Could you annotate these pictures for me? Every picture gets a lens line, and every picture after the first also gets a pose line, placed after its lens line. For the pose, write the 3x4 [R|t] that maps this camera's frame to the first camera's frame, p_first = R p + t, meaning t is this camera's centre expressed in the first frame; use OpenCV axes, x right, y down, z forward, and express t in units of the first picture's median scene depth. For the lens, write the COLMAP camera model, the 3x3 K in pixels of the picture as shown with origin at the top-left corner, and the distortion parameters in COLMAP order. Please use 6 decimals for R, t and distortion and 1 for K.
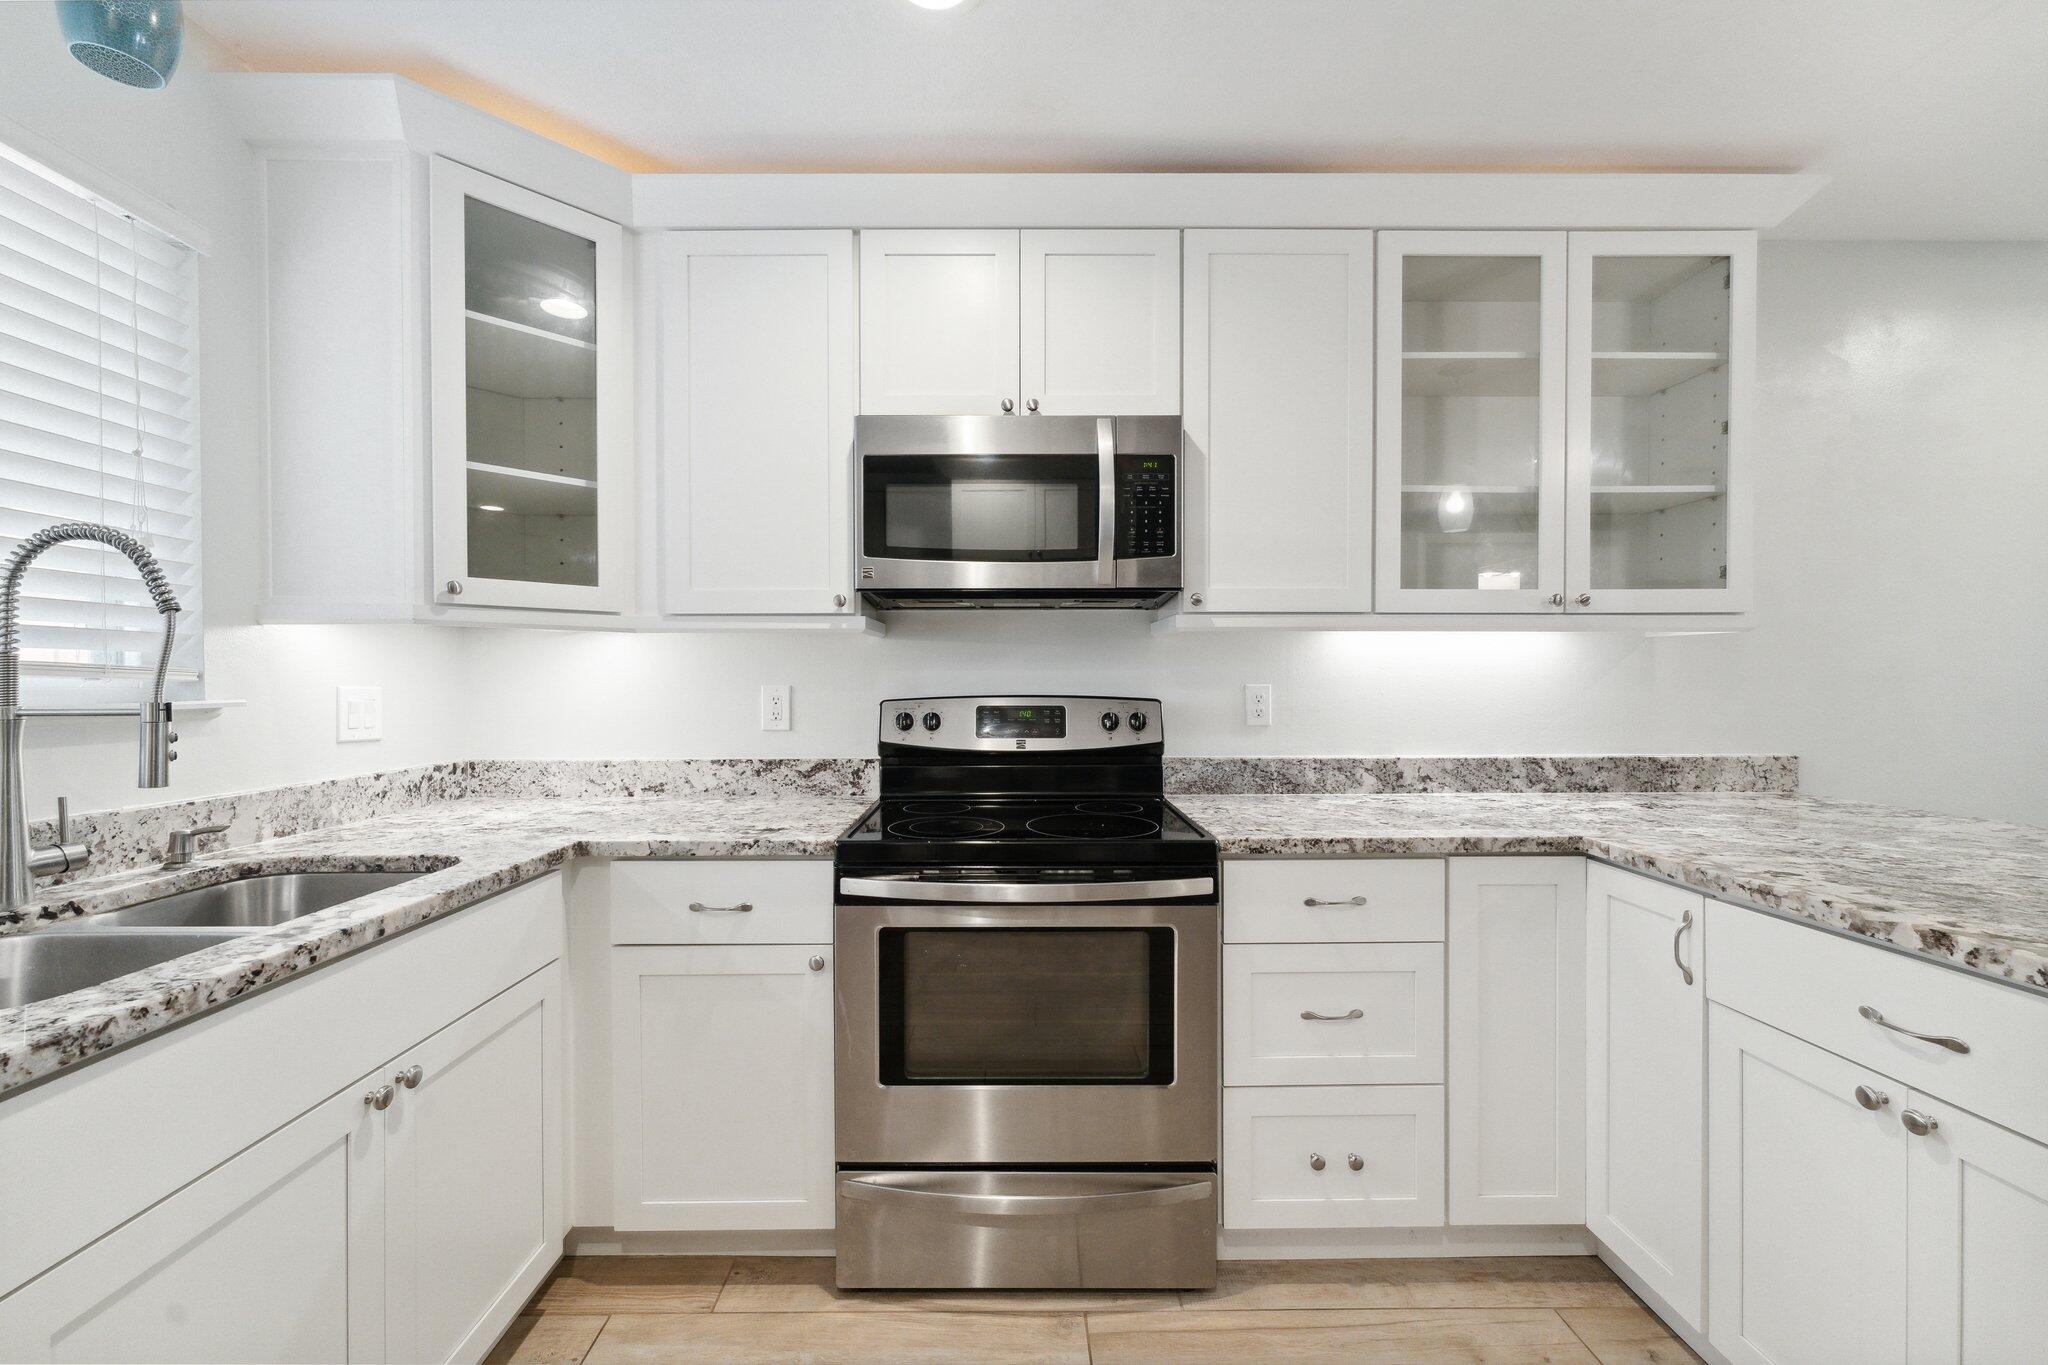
lens RADIAL K [[819.5, 0, 1010.3], [0, 819.5, 688.9], [0, 0, 1]] dist [0.001918, -0.000855]
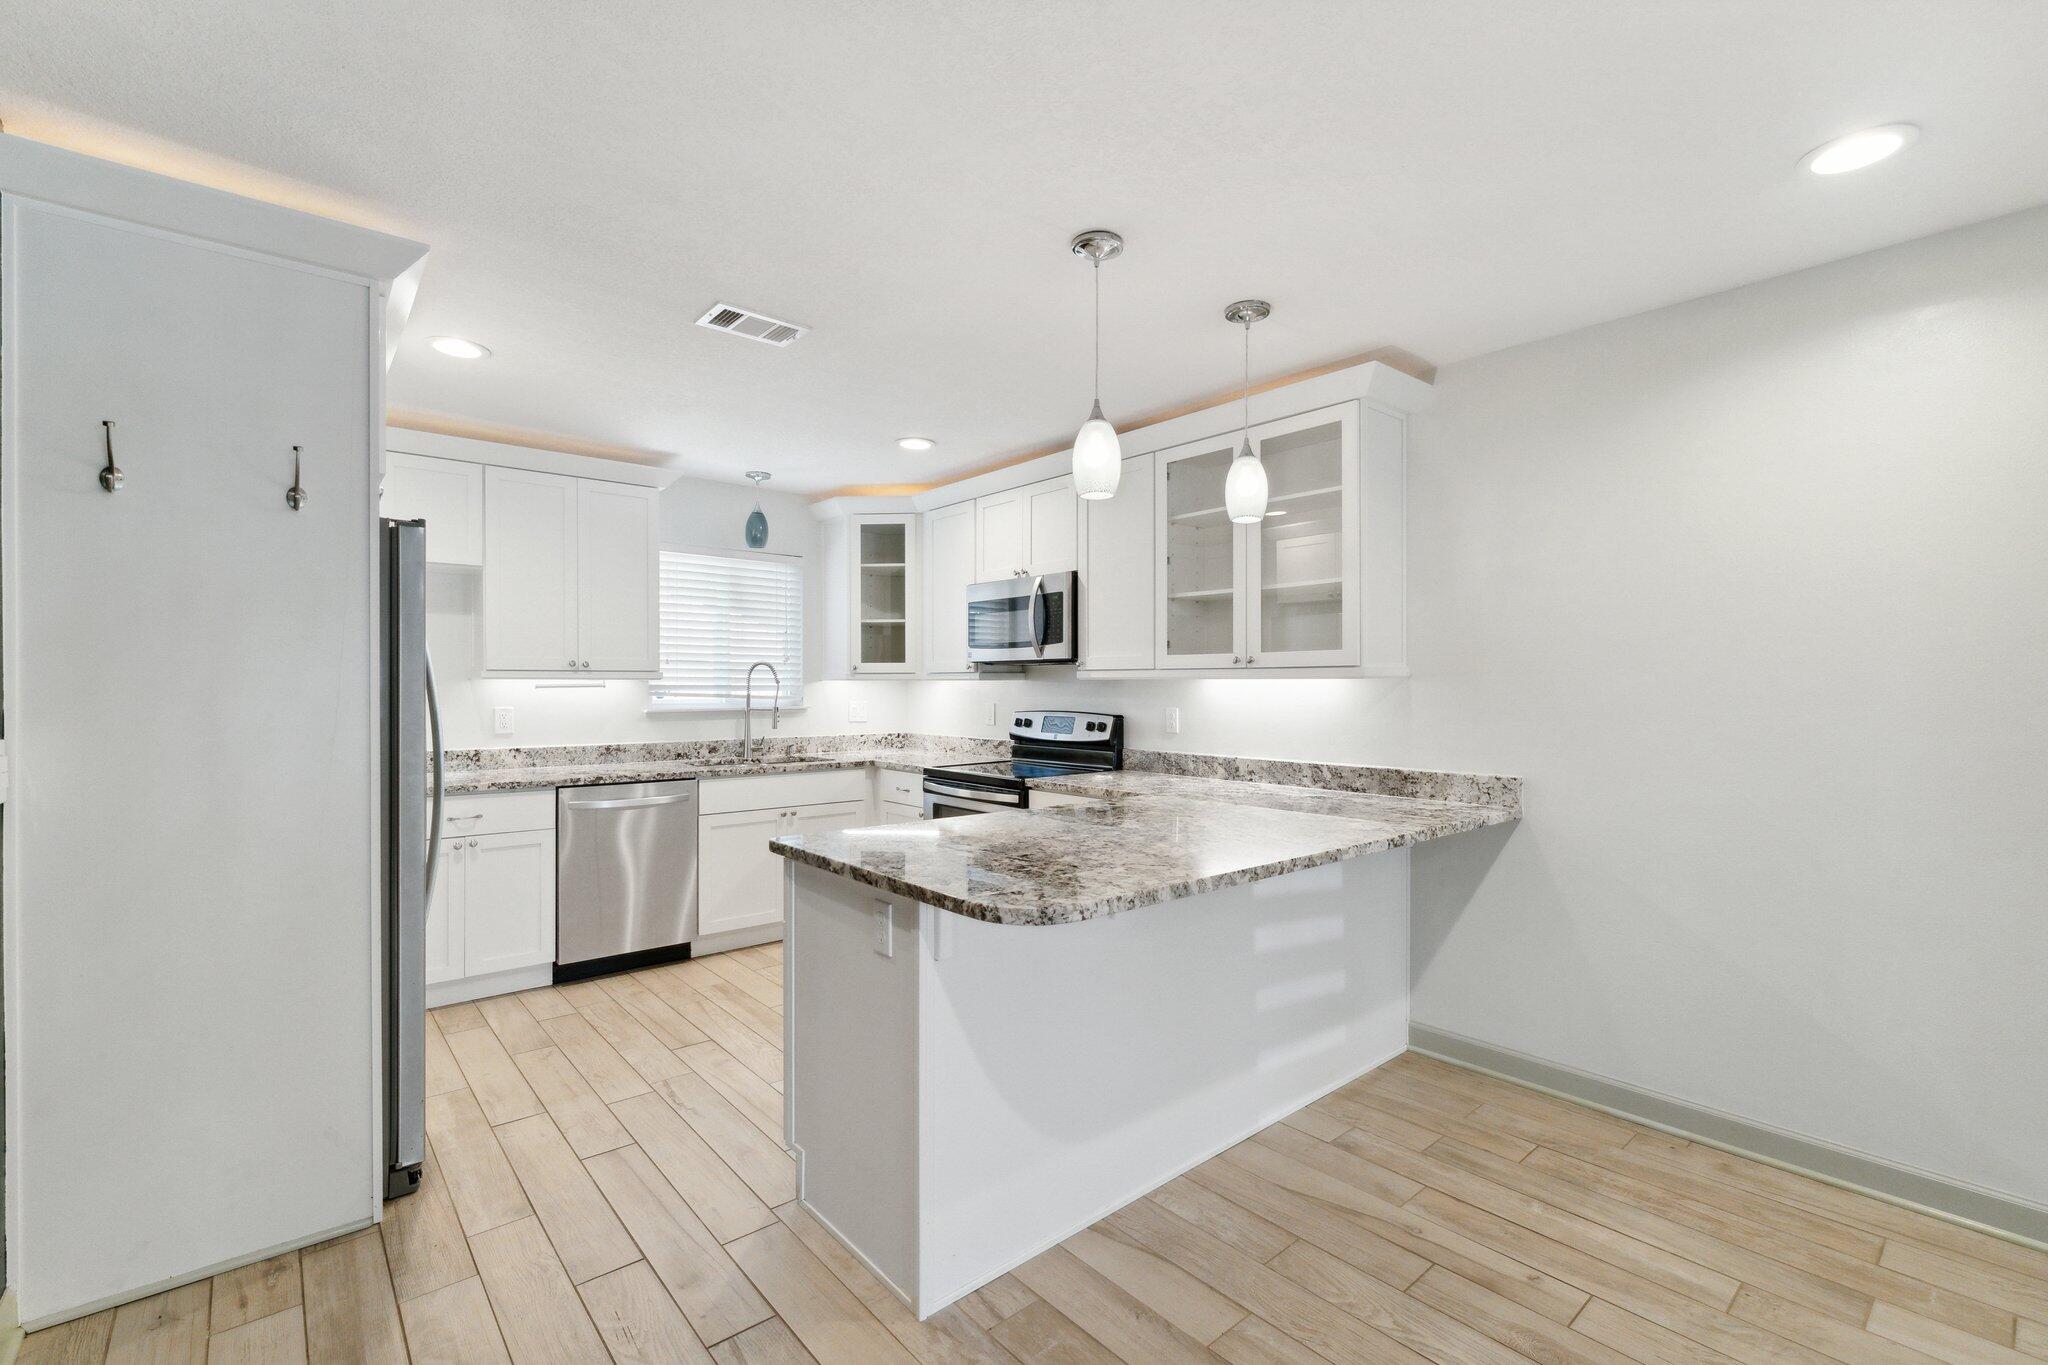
lens RADIAL K [[886.1, 0, 1018.8], [0, 886.1, 692.3], [0, 0, 1]] dist [-0.006837, 0.000199]
pose [[0.643842, 0.008799, -0.765108, 1.709065], [-0.010087, 0.999945, 0.003012, -0.045723], [0.765092, 0.005779, 0.643895, -0.444695]]
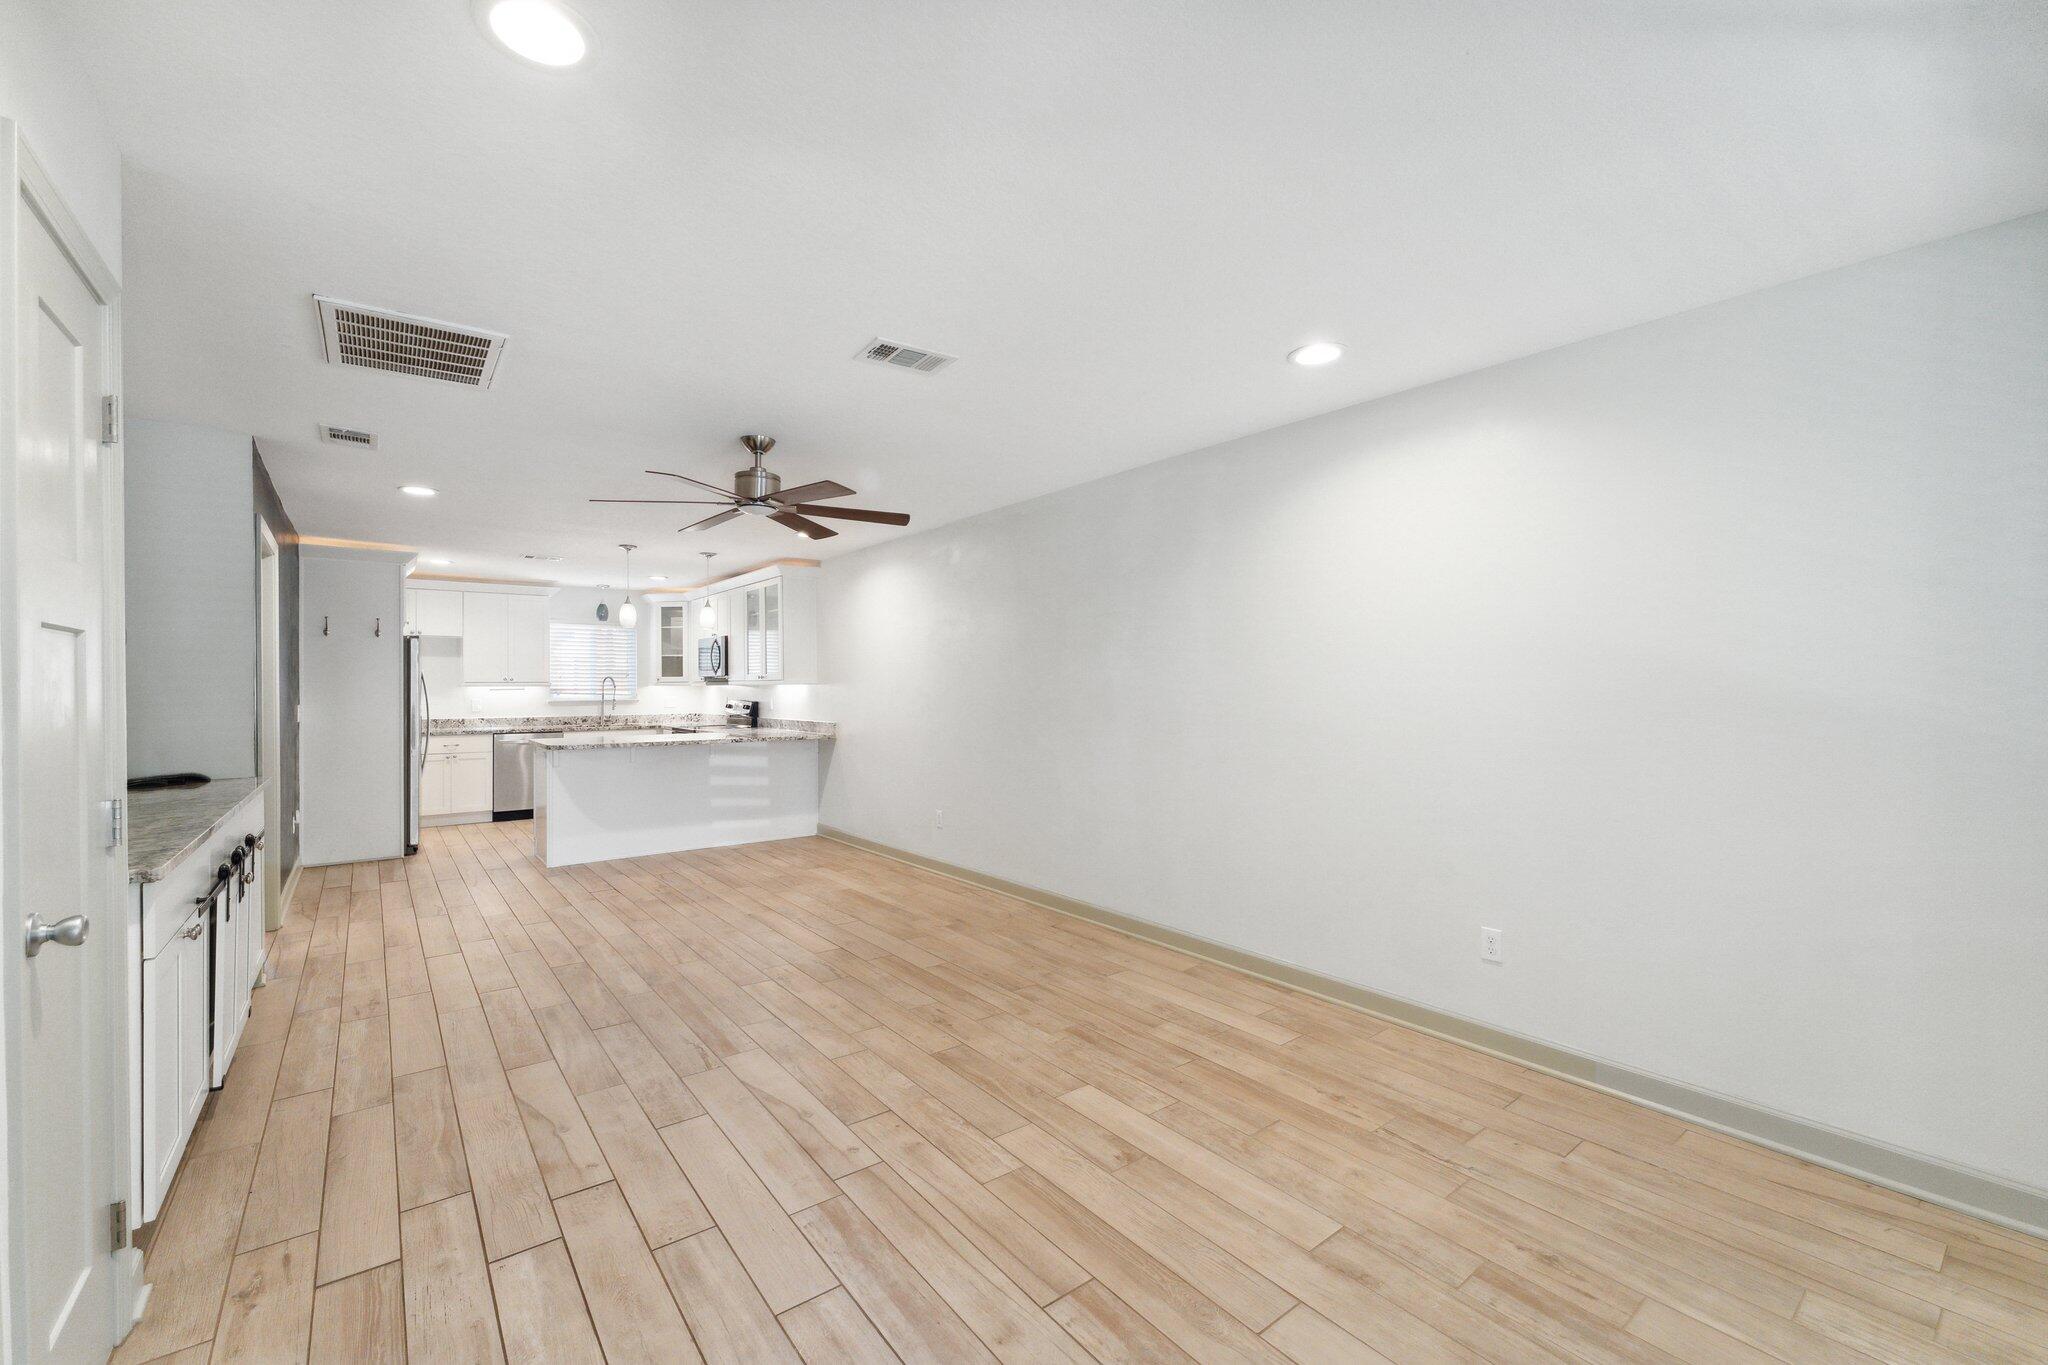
lens RADIAL K [[819.5, 0, 1008.4], [0, 819.5, 690.5], [0, 0, 1]] dist [0.001918, -0.000855]
pose [[0.608060, 0.004020, -0.793881, 4.420429], [-0.005241, 0.999986, 0.001050, -0.055253], [0.793874, 0.003522, 0.608073, -0.417928]]
